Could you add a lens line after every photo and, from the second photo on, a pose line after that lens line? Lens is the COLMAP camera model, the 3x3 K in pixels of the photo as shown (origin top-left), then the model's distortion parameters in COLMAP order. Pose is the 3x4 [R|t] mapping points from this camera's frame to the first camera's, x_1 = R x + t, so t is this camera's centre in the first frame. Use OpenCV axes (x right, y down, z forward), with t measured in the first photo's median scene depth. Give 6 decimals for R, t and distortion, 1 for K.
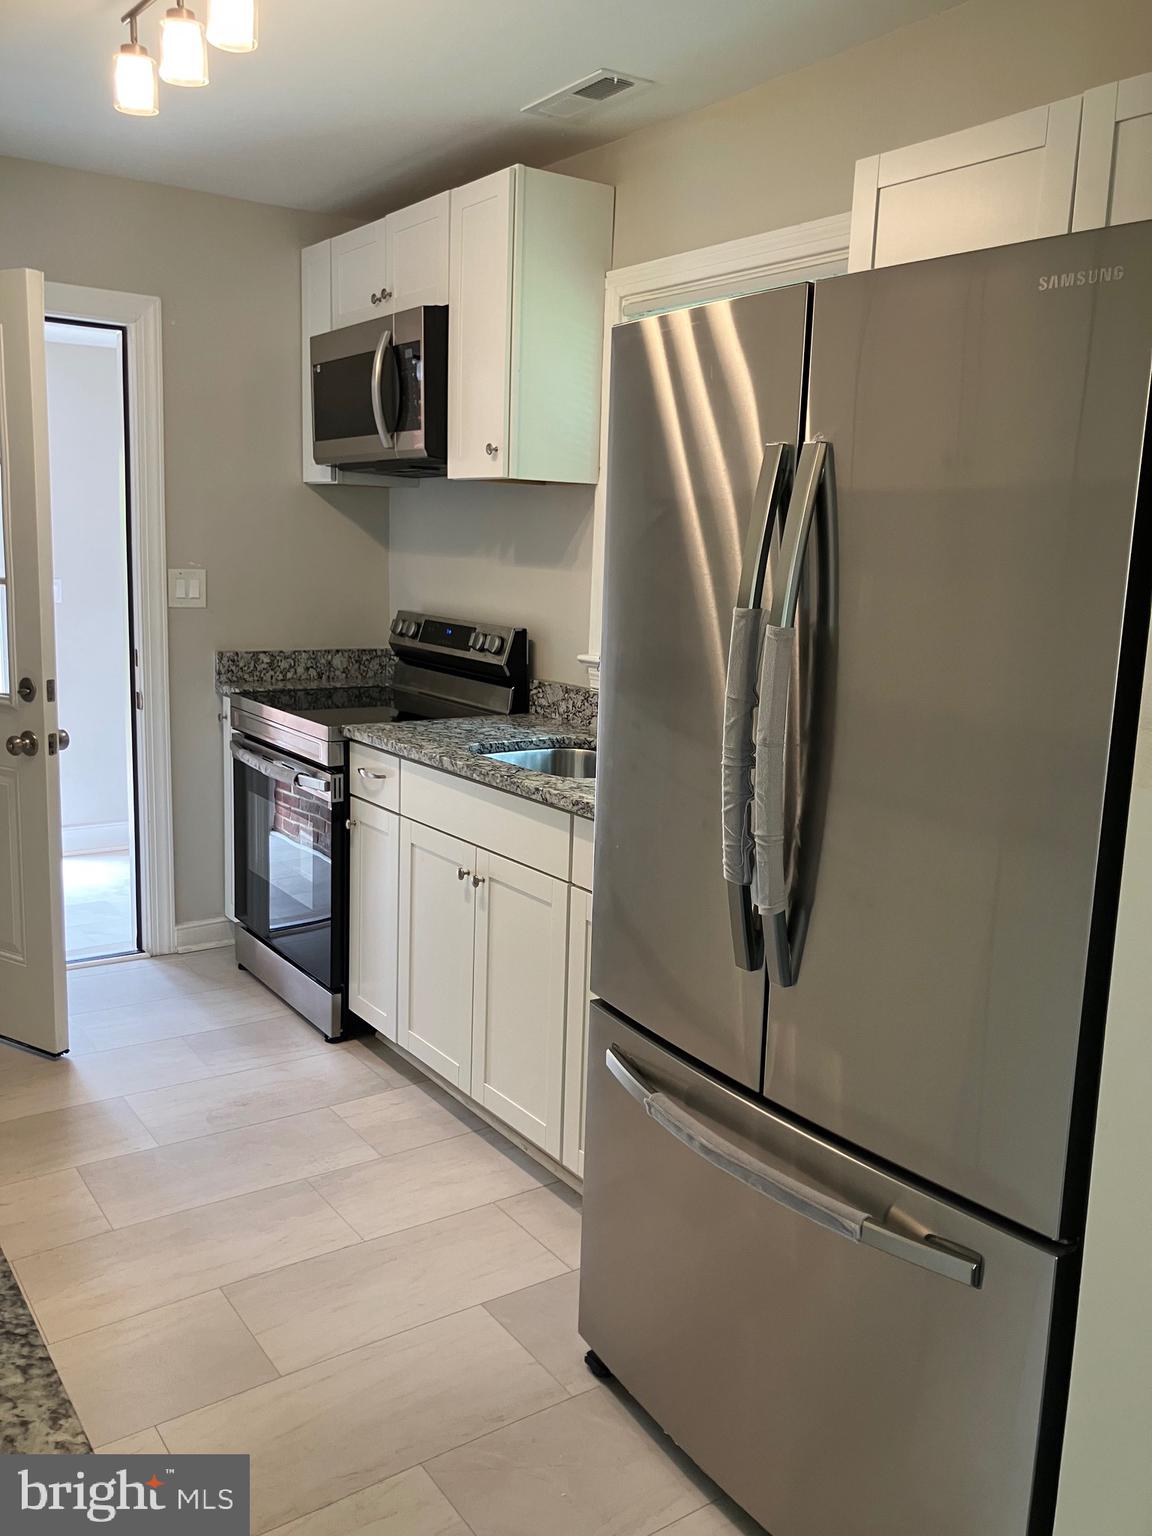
lens RADIAL K [[1263.4, 0, 575.8], [0, 1263.4, 755.6], [0, 0, 1]] dist [0.044187, -0.055130]
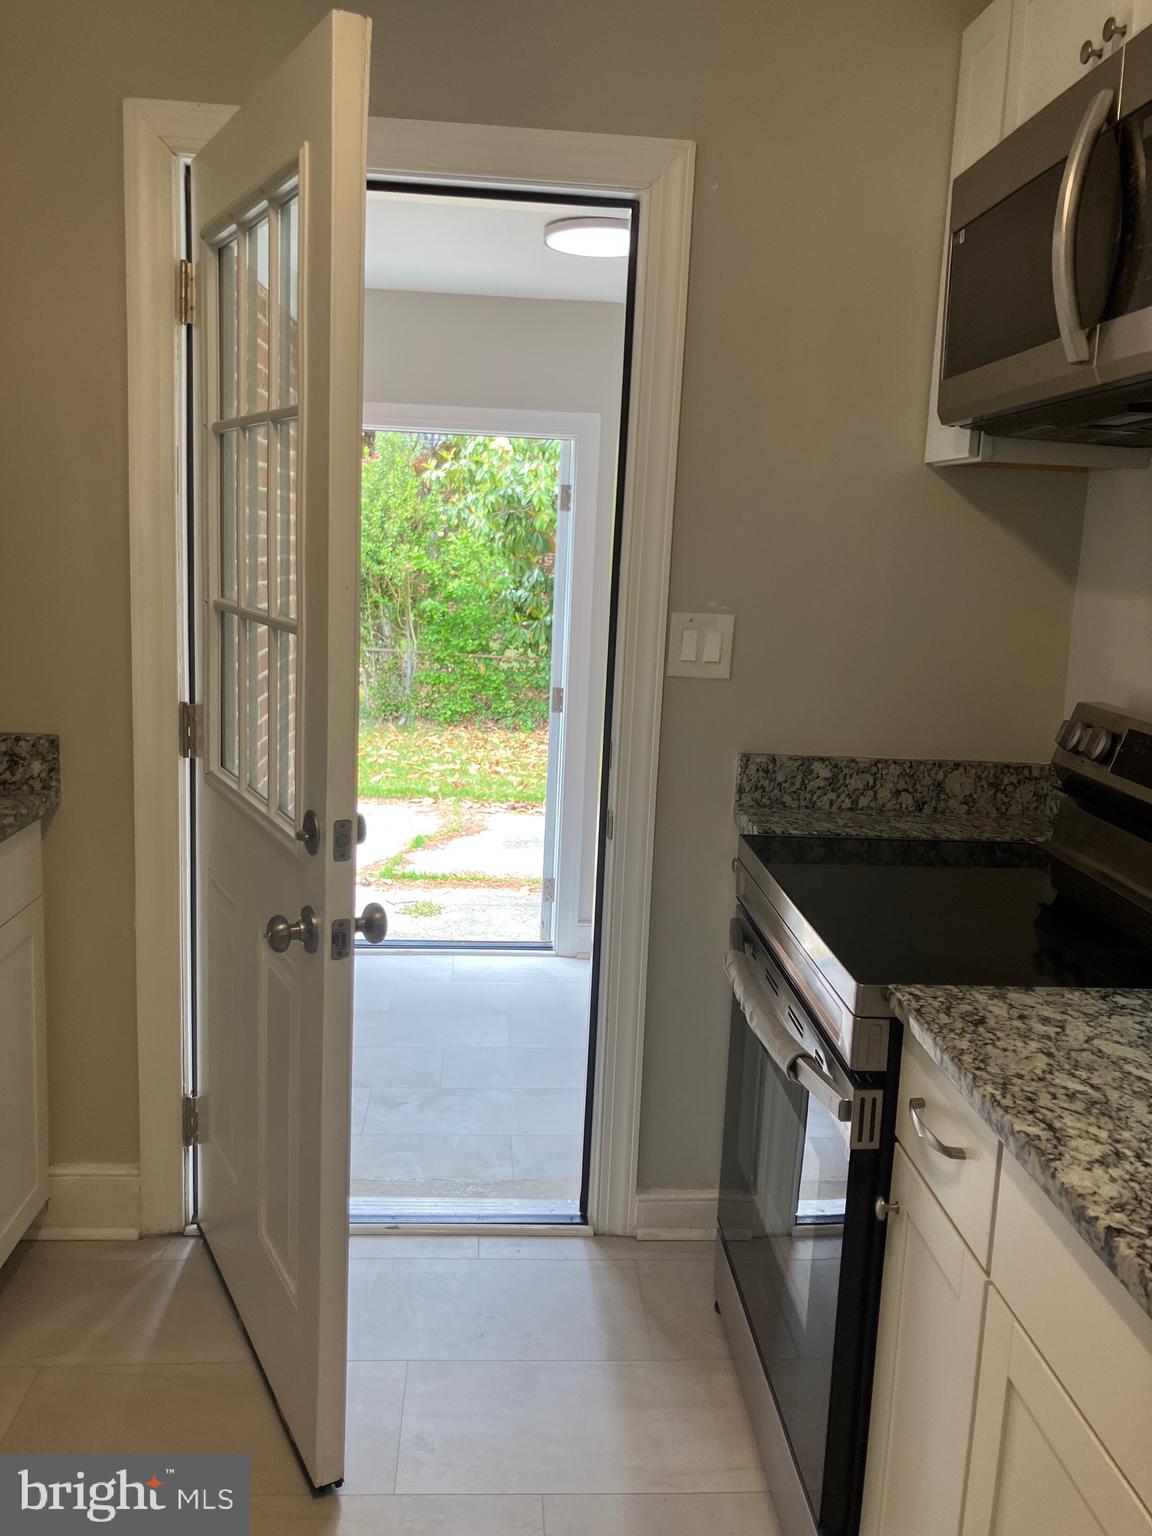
lens RADIAL K [[1263.4, 0, 586.1], [0, 1263.4, 761.2], [0, 0, 1]] dist [0.044187, -0.055130]
pose [[0.858214, 0.095540, -0.504323, -0.054264], [-0.104021, 0.994510, 0.011389, -0.085576], [0.502642, 0.042686, 0.863440, 0.505856]]
